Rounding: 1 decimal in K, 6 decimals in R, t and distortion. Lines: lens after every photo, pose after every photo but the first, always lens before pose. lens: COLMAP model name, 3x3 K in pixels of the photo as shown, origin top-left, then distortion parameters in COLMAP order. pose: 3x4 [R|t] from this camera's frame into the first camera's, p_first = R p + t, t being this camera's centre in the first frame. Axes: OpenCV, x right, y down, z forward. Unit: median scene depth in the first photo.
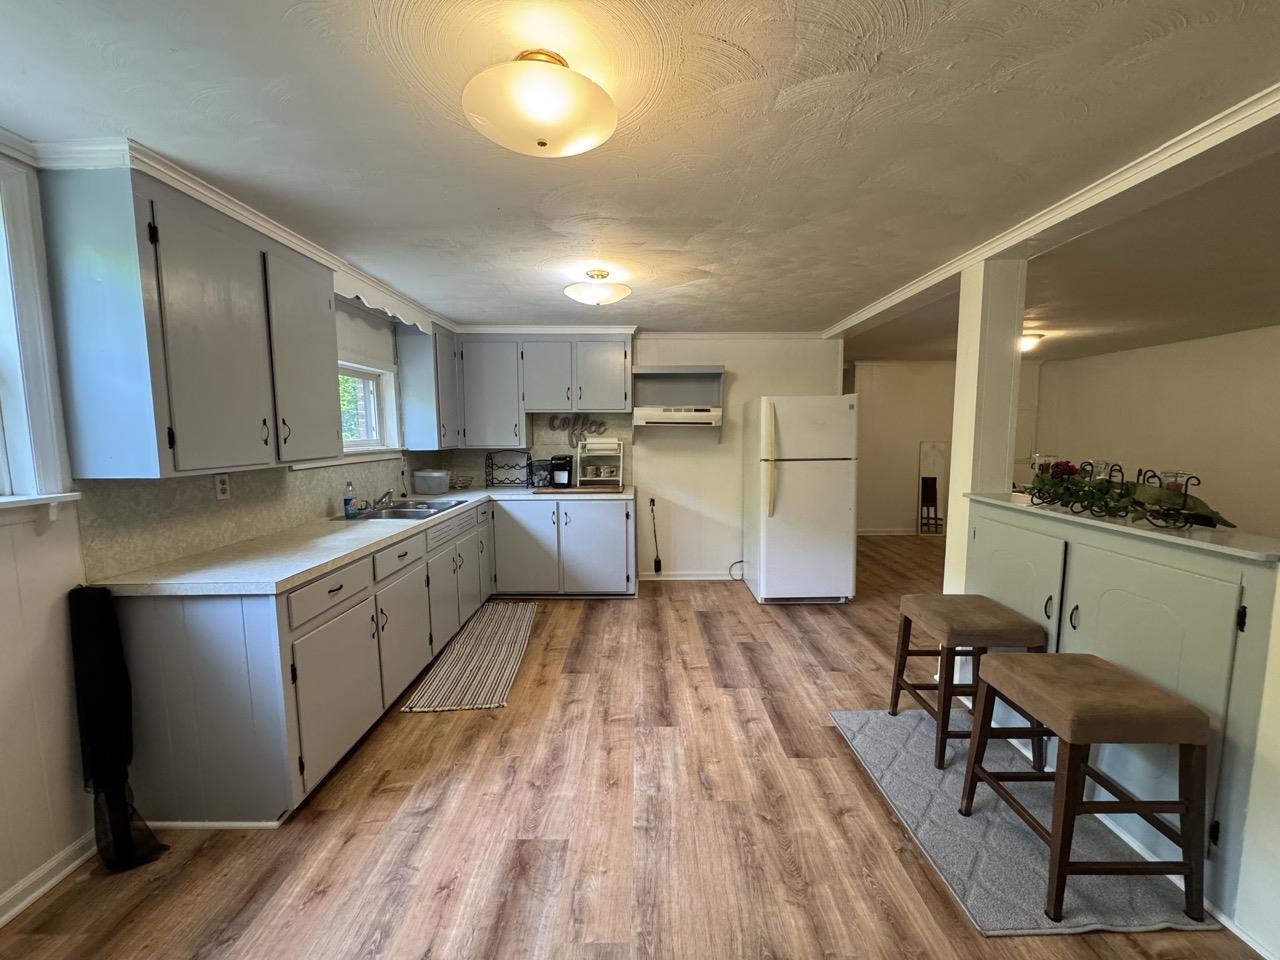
lens RADIAL K [[511.2, 0, 637.6], [0, 511.2, 480.3], [0, 0, 1]] dist [-0.003406, 0.000188]
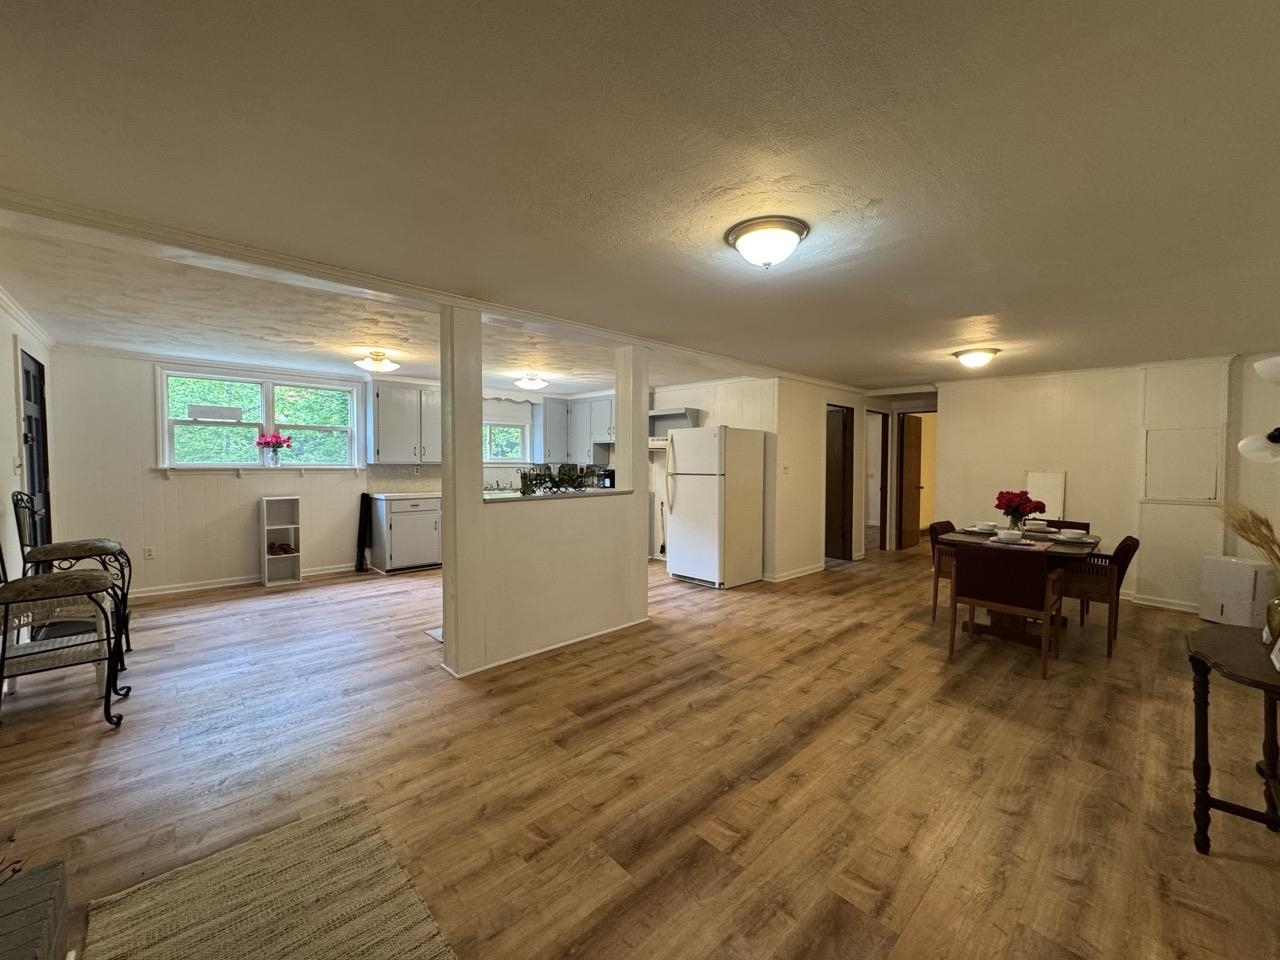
lens RADIAL K [[511.2, 0, 639.0], [0, 511.2, 486.2], [0, 0, 1]] dist [-0.003406, 0.000188]
pose [[0.687824, 0.046747, -0.724370, 2.154985], [-0.083133, 0.996431, -0.014635, 0.039304], [0.721101, 0.070285, 0.689256, -0.068110]]
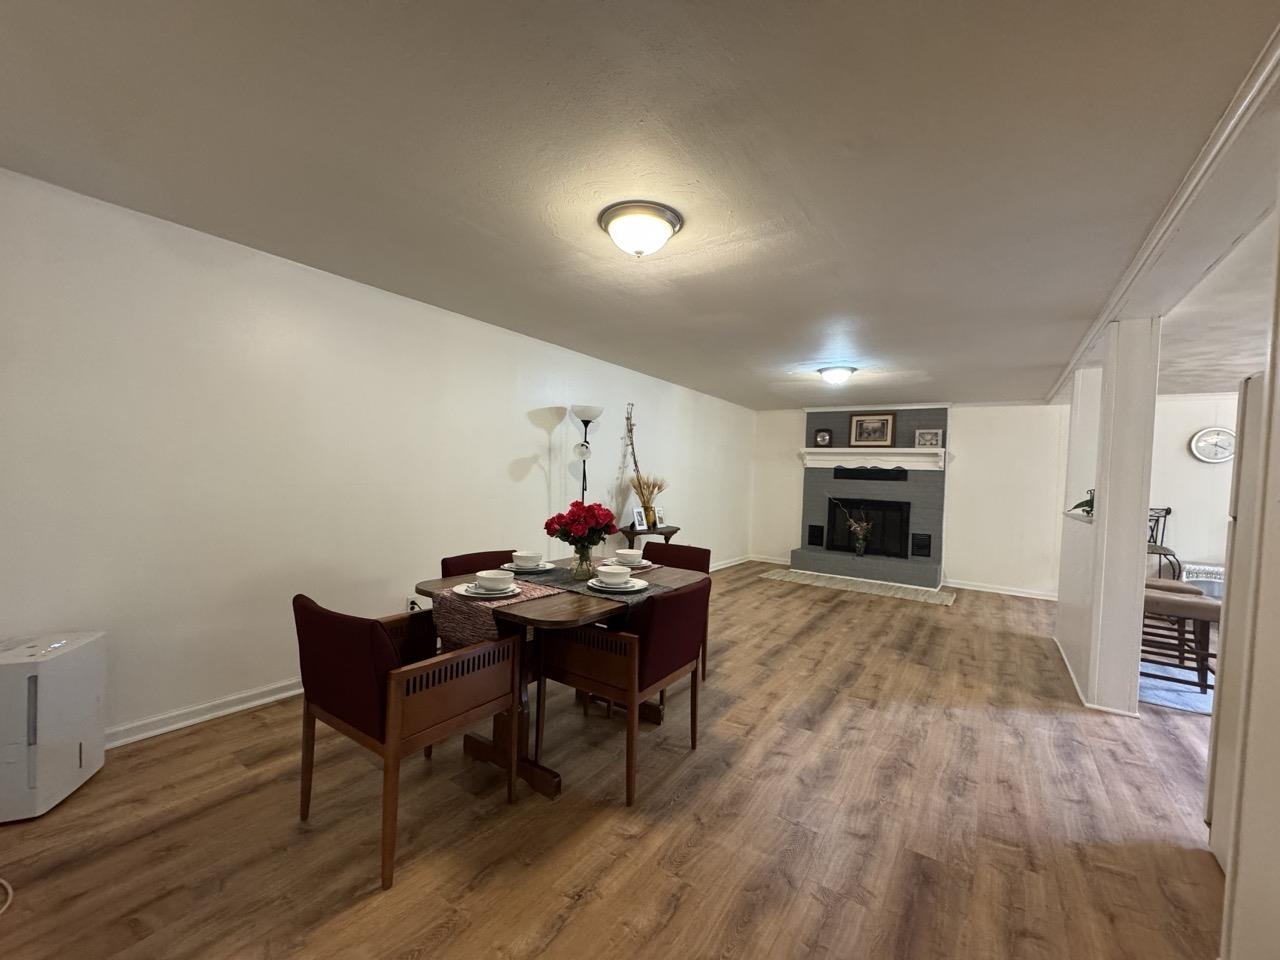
lens RADIAL K [[511.2, 0, 639.8], [0, 511.2, 481.4], [0, 0, 1]] dist [-0.003406, 0.000188]
pose [[-0.824847, -0.041395, 0.563839, 1.078952], [0.018336, 0.994833, 0.099860, -0.229544], [-0.565059, 0.092708, -0.819825, 2.942778]]
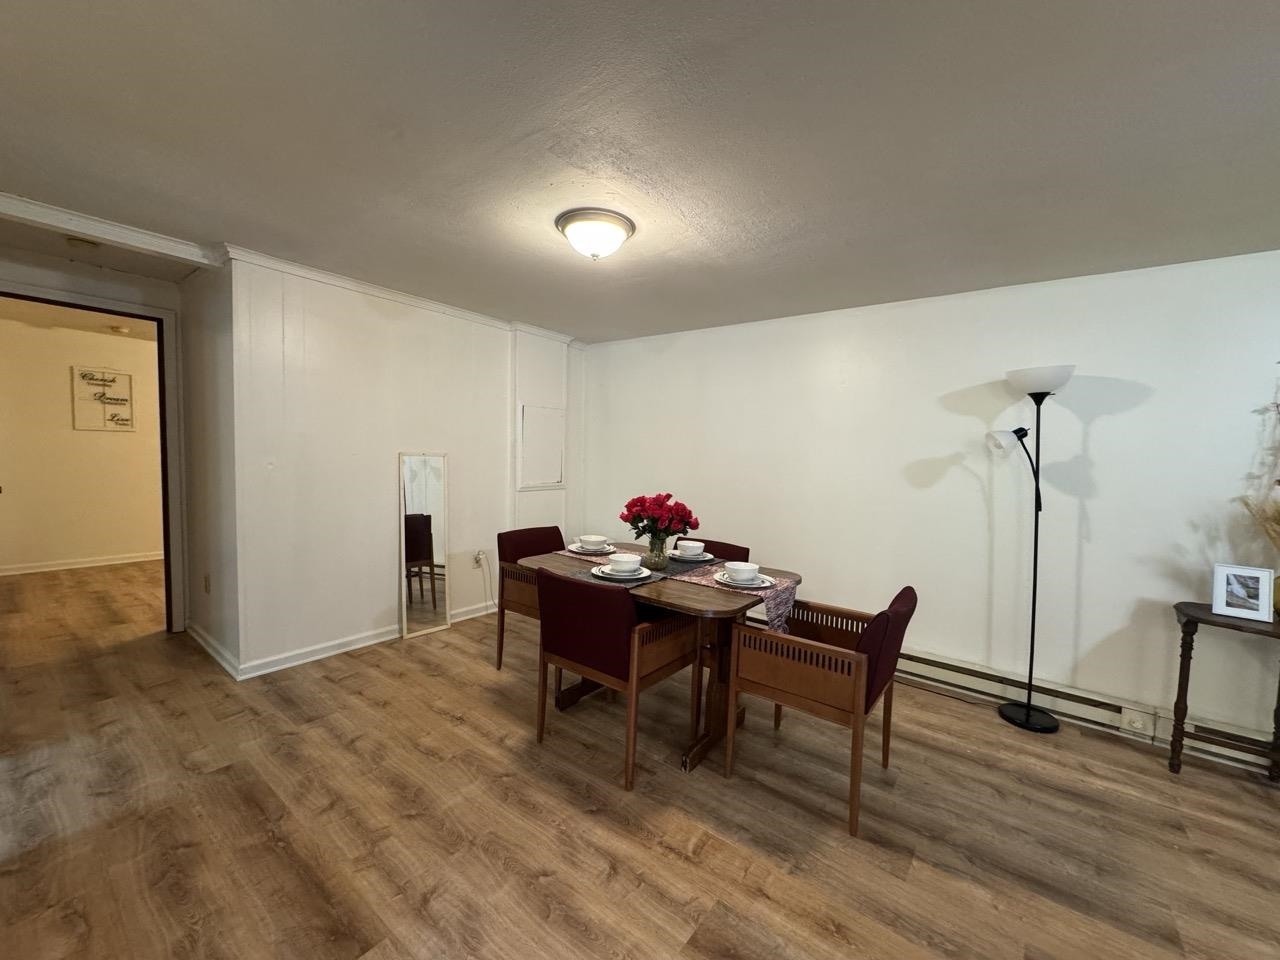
lens RADIAL K [[511.2, 0, 637.2], [0, 511.2, 476.2], [0, 0, 1]] dist [-0.003406, 0.000188]
pose [[0.604748, -0.013189, 0.796308, 0.871681], [0.041806, 0.999010, -0.015203, -0.104803], [-0.795319, 0.042484, 0.604701, 1.510794]]
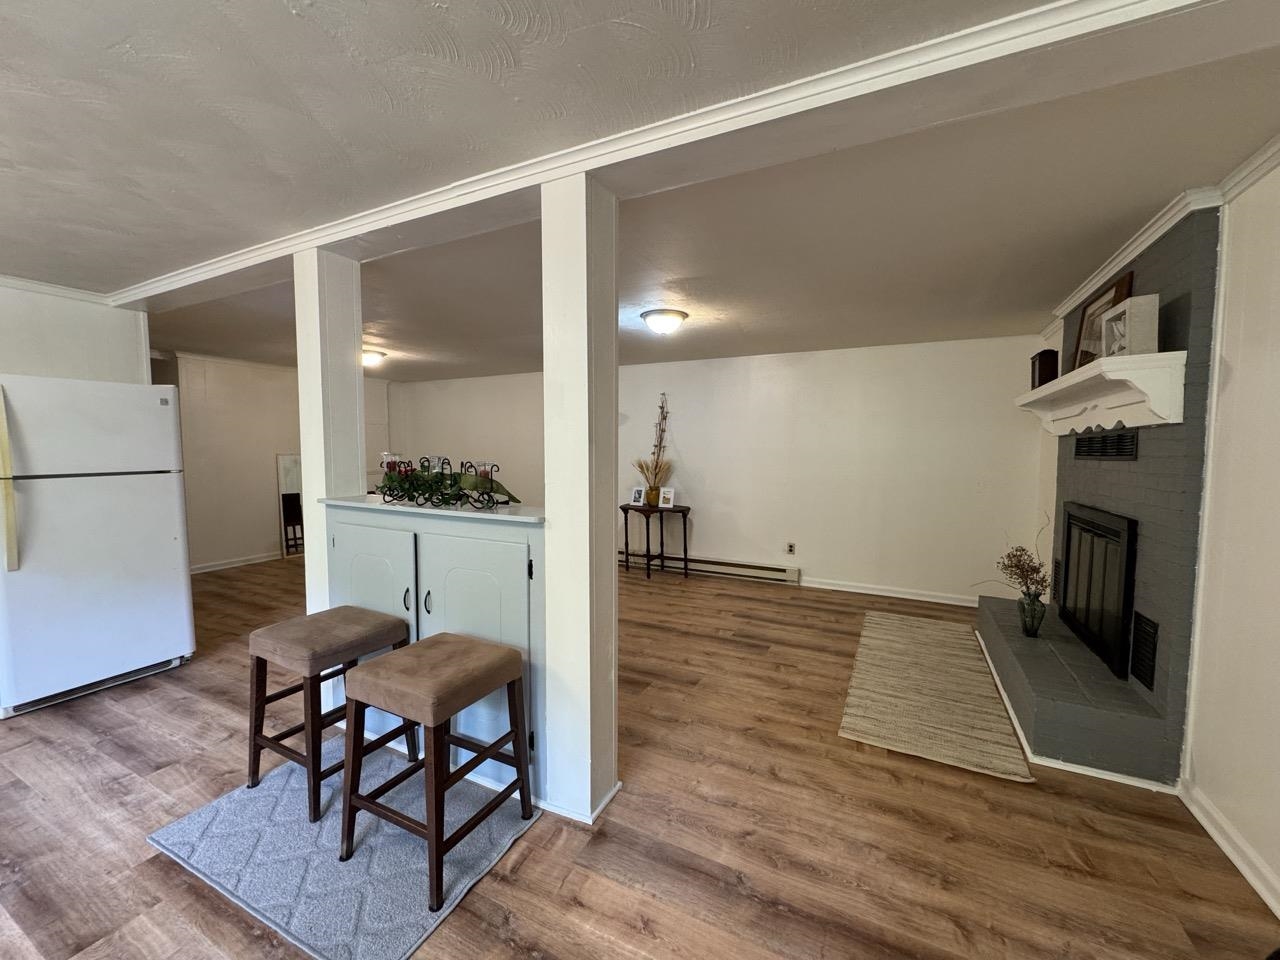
lens RADIAL K [[511.2, 0, 638.5], [0, 511.2, 481.4], [0, 0, 1]] dist [-0.003406, 0.000188]
pose [[0.445927, -0.051701, 0.893575, 0.099407], [0.083535, 0.996377, 0.015962, 0.031844], [-0.891163, 0.067527, 0.448630, 0.098673]]
